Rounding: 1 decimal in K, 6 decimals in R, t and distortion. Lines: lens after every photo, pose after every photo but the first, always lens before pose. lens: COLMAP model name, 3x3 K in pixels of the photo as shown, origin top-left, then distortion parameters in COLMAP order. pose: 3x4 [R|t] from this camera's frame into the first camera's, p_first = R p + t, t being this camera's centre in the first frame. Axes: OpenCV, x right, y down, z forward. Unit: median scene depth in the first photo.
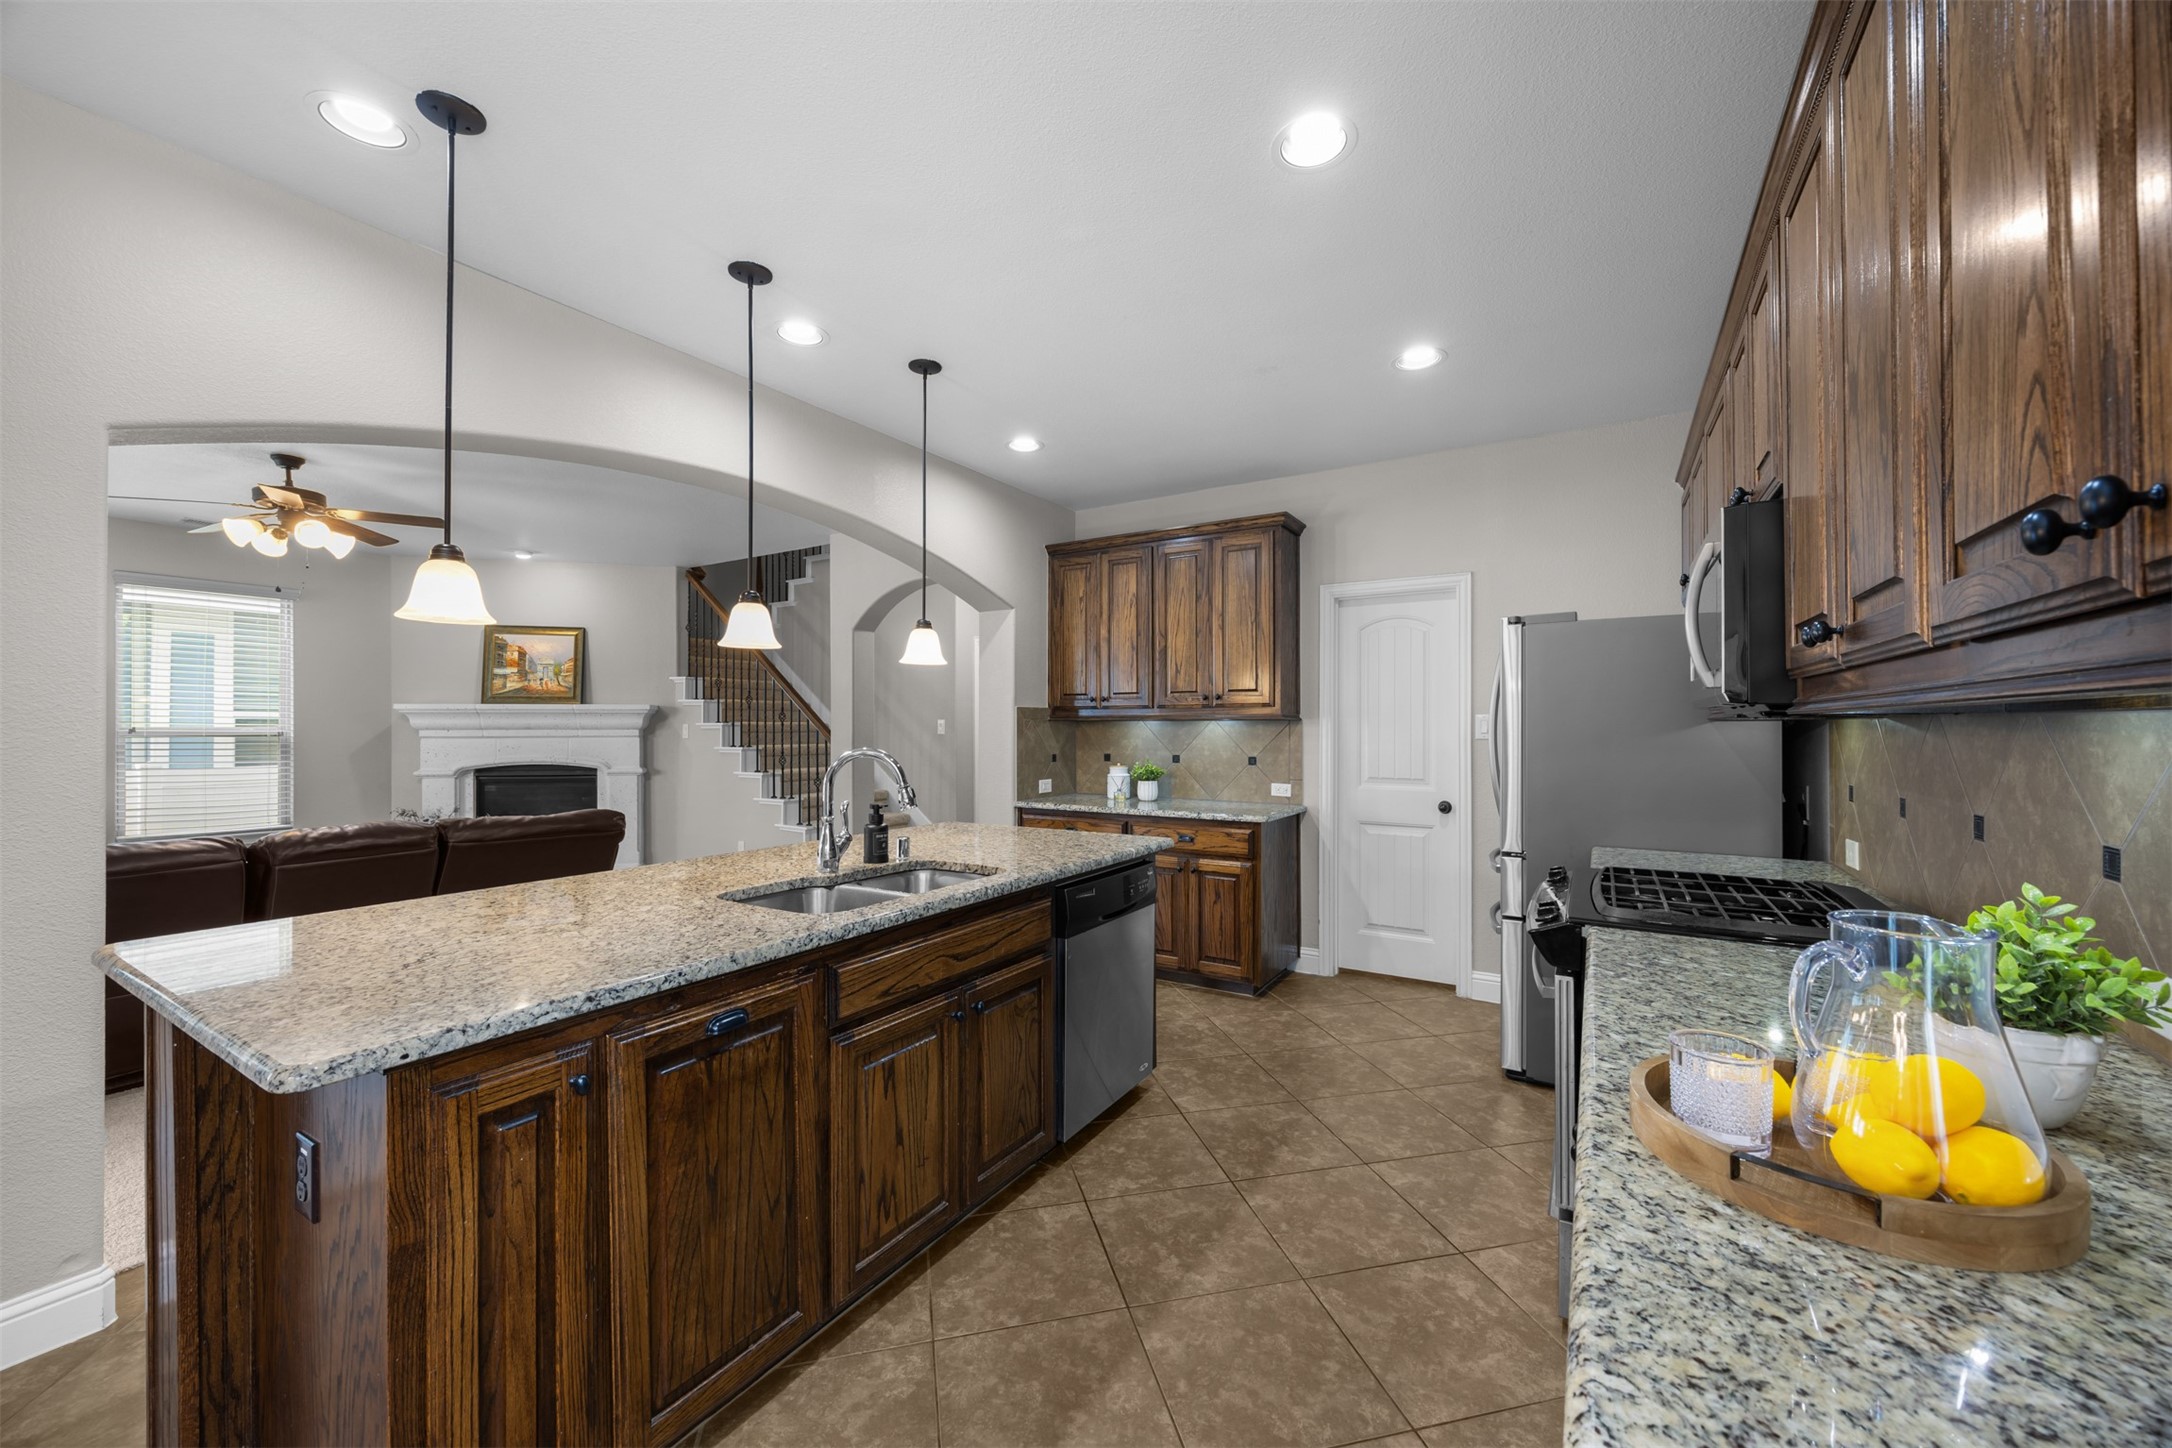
lens RADIAL K [[824.7, 0, 1091.5], [0, 824.7, 720.0], [0, 0, 1]] dist [-0.004949, 0.000174]
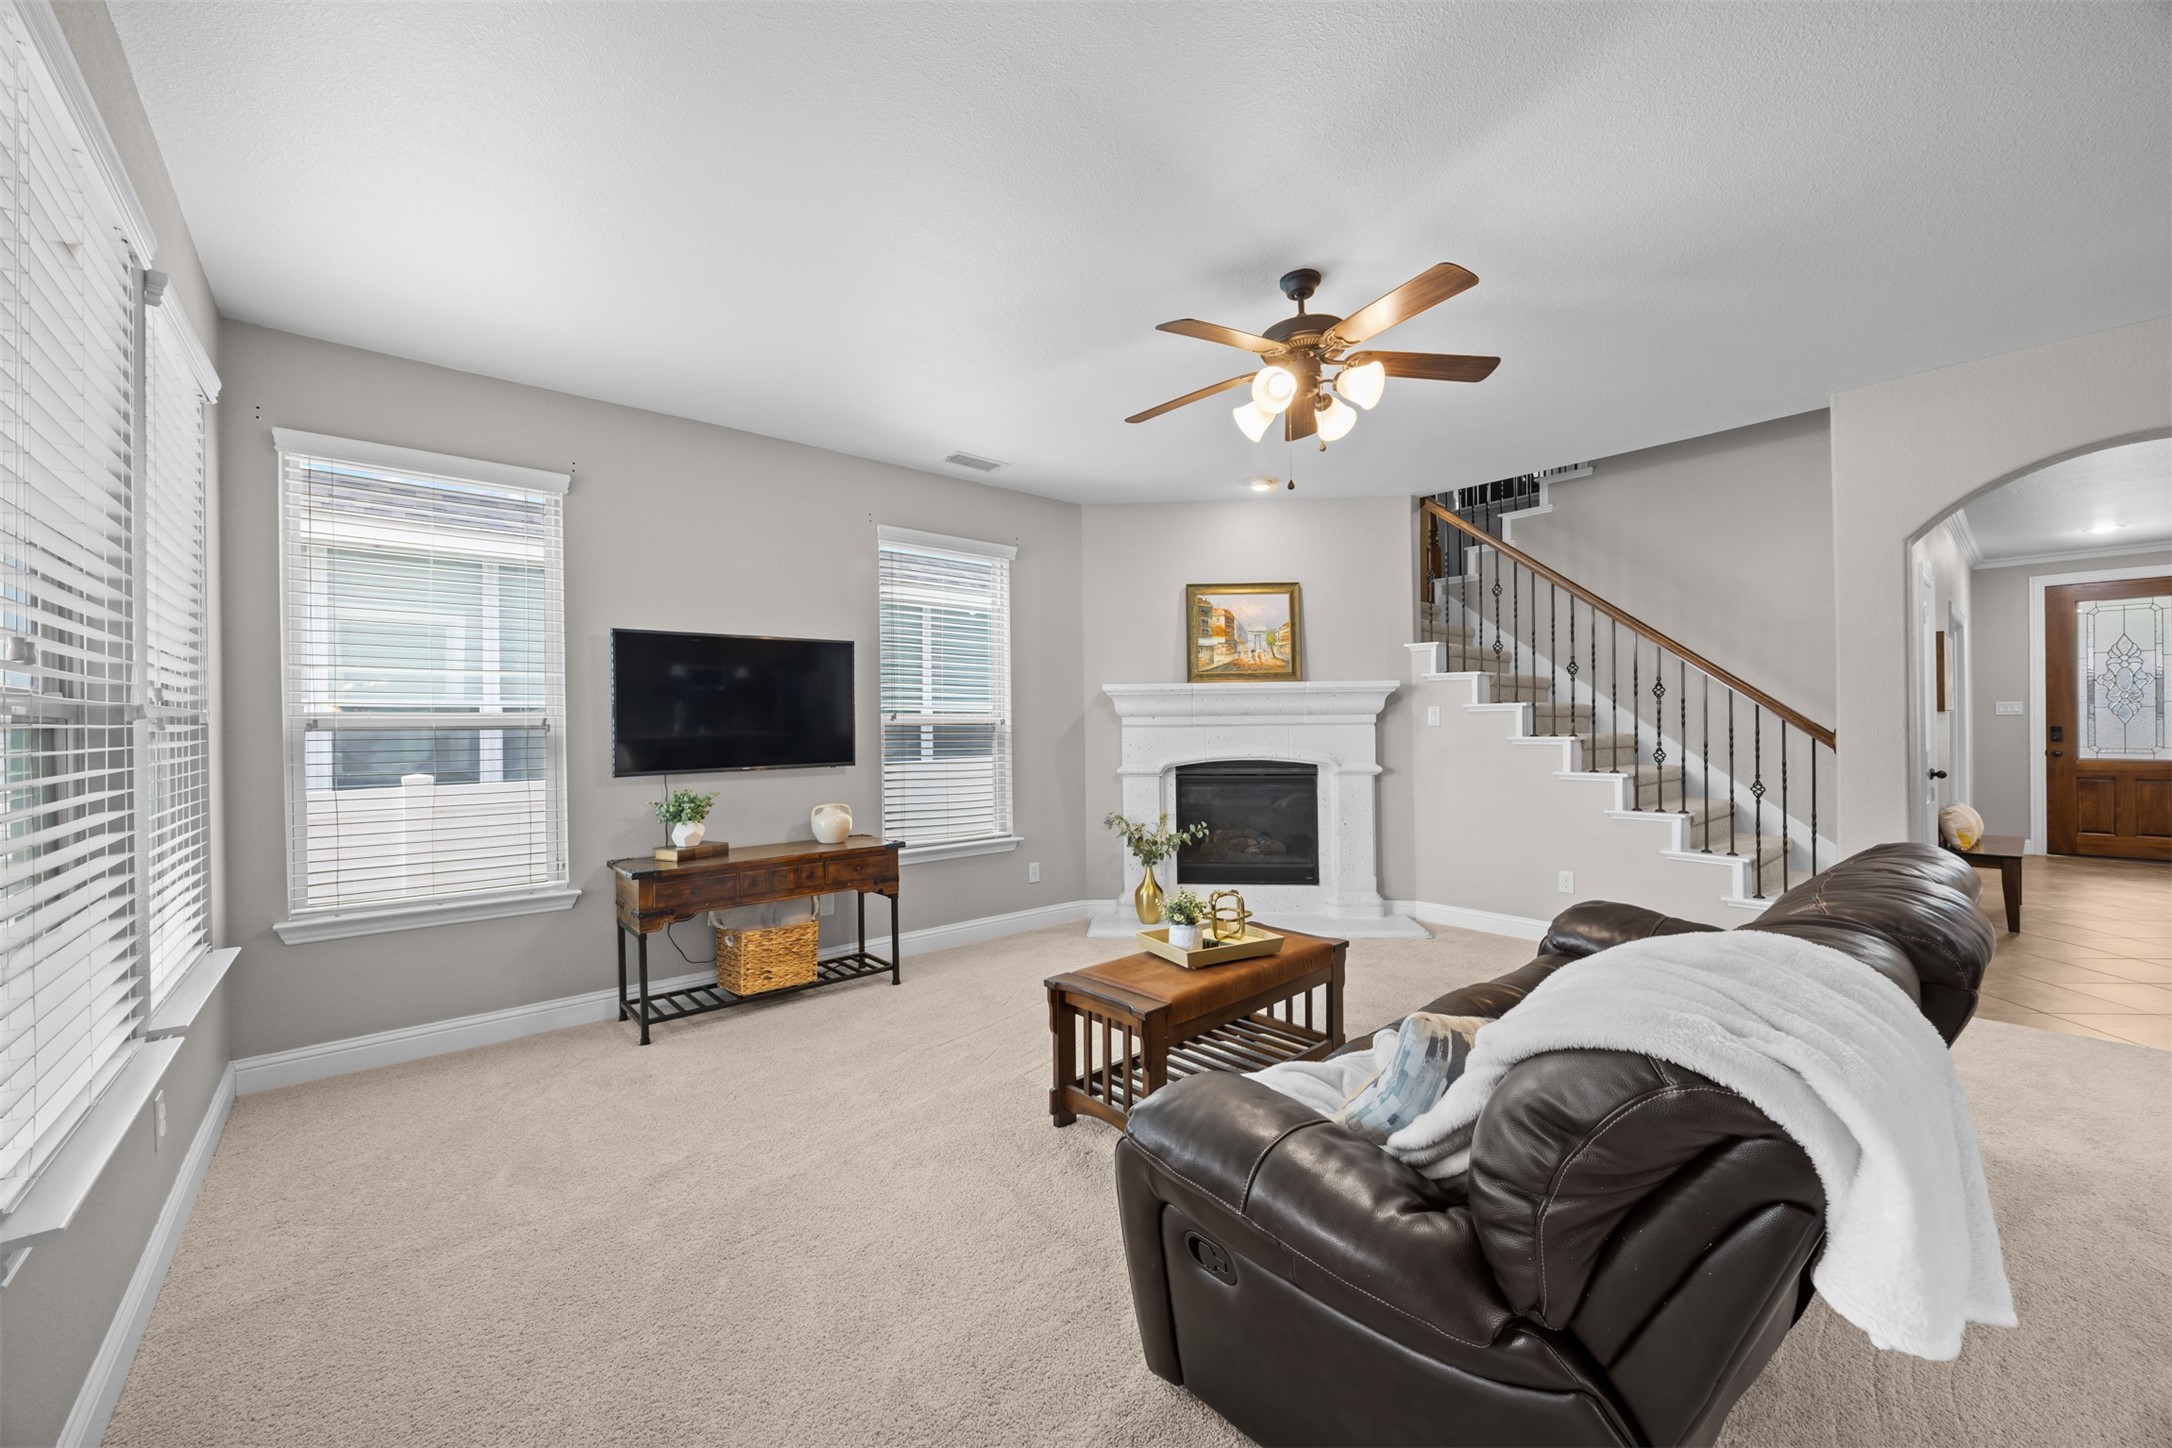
lens RADIAL K [[824.7, 0, 1081.5], [0, 824.7, 725.3], [0, 0, 1]] dist [-0.004949, 0.000174]
pose [[0.953104, -0.008285, -0.302529, -0.817406], [0.011132, 0.999908, 0.007688, 0.018204], [0.302437, -0.010695, 0.953109, 0.288699]]
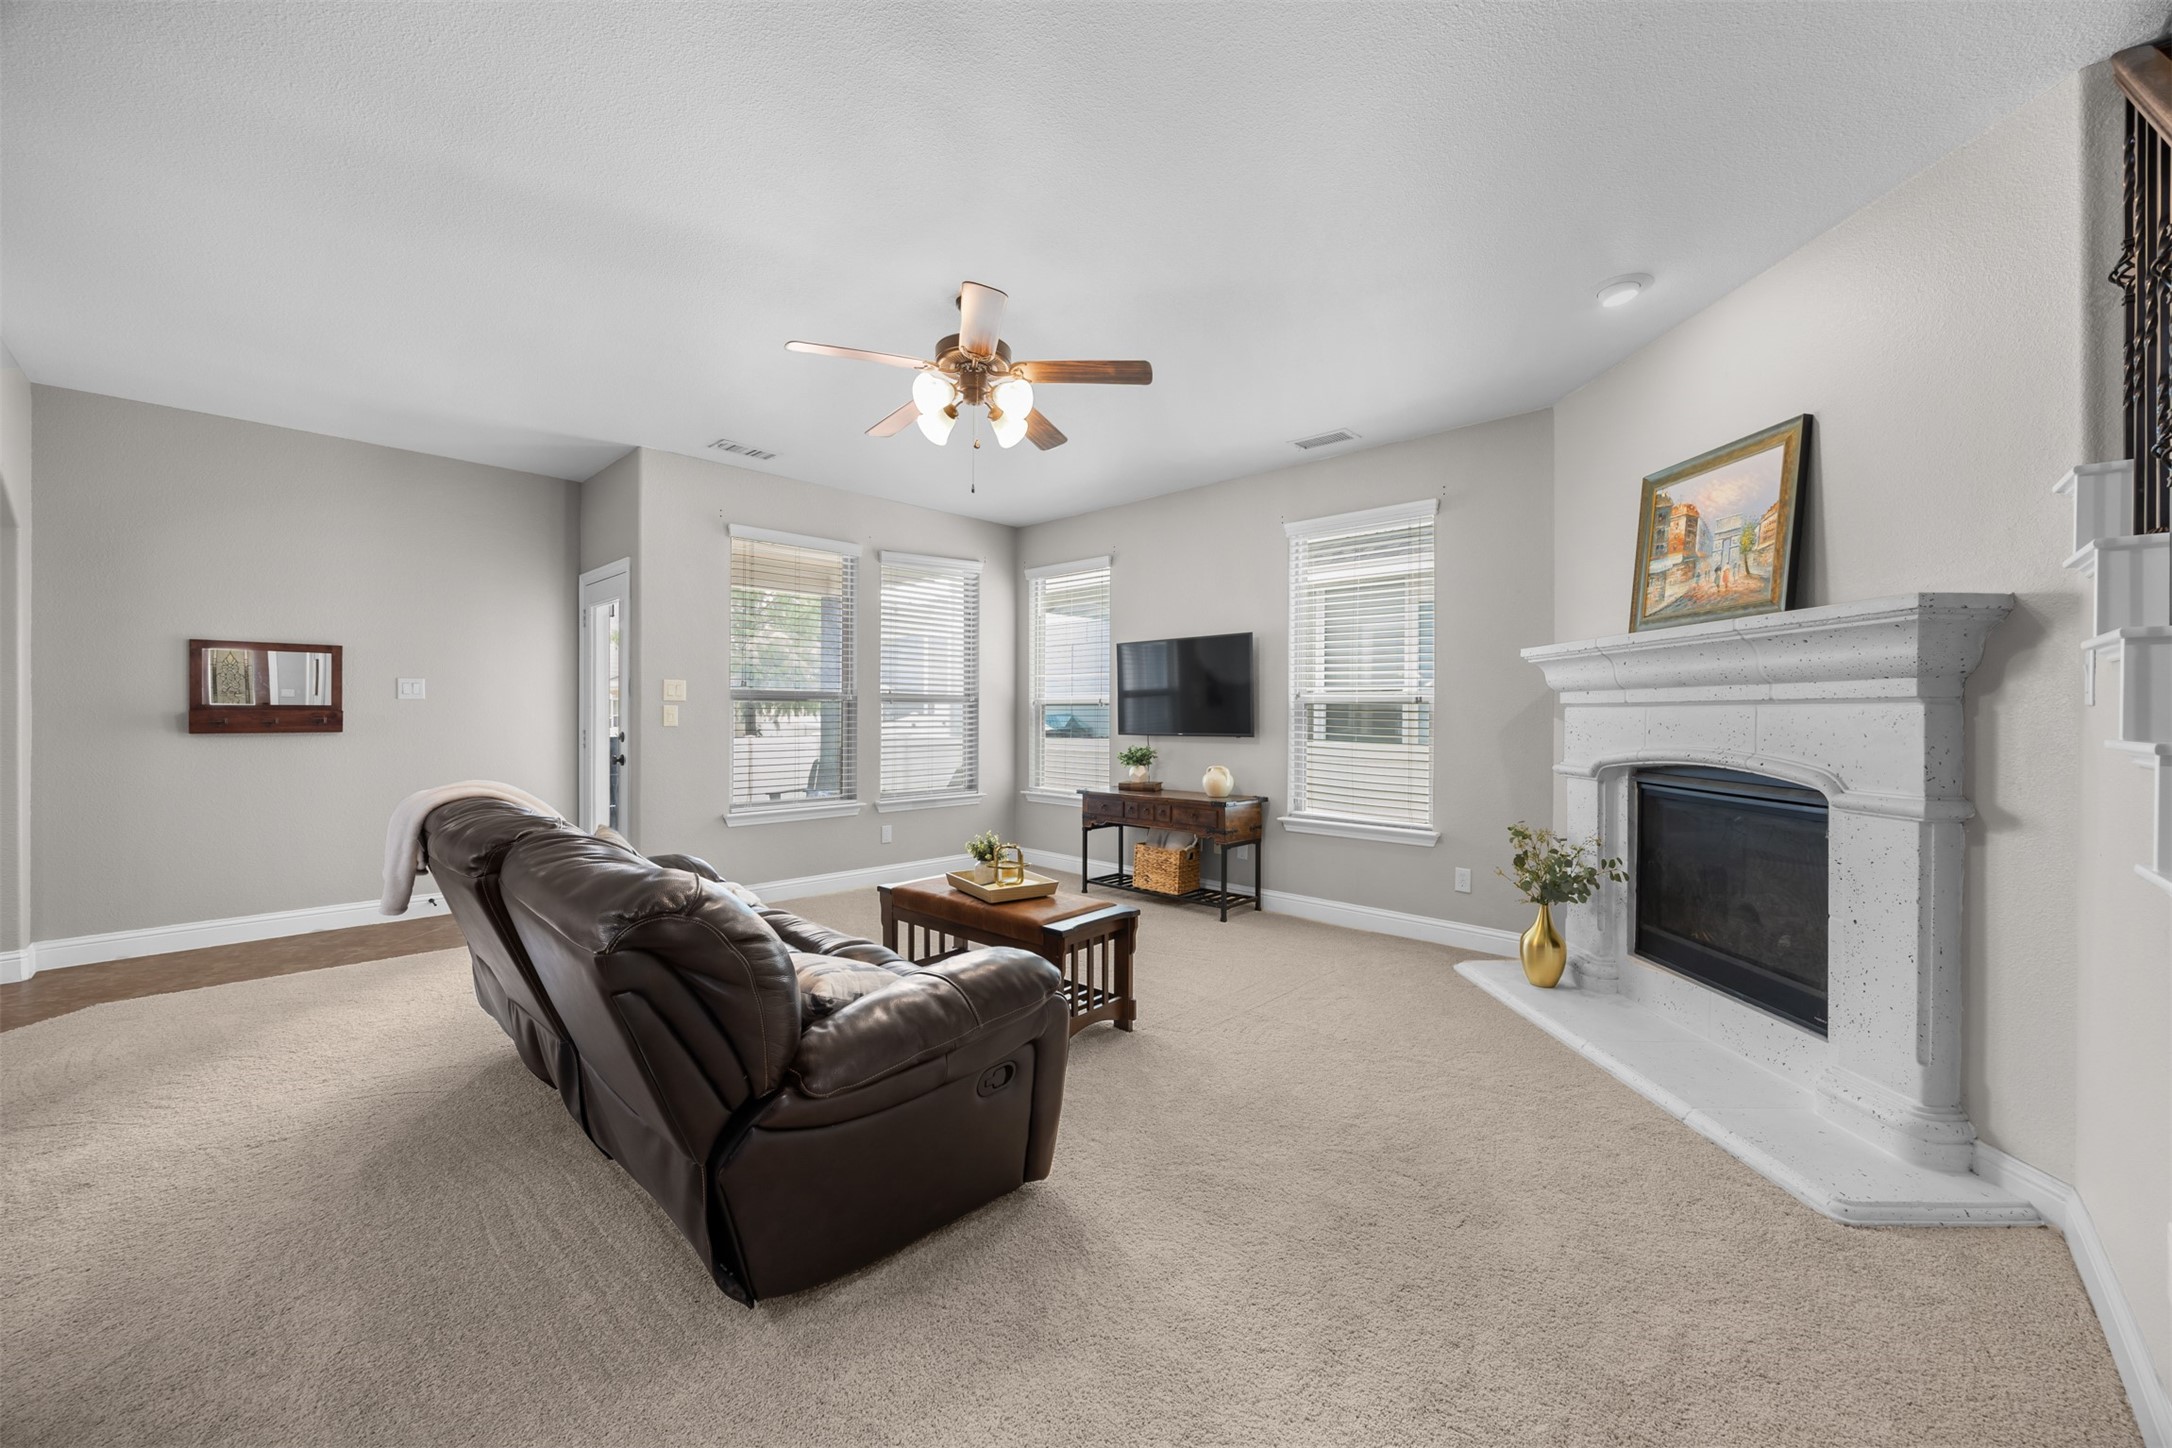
lens RADIAL K [[824.7, 0, 1100.2], [0, 824.7, 713.6], [0, 0, 1]] dist [-0.004949, 0.000174]
pose [[-0.196939, 0.000631, -0.980416, -0.256811], [0.002834, 0.999996, 0.000075, 0.034756], [0.980412, -0.002764, -0.196940, 1.067900]]
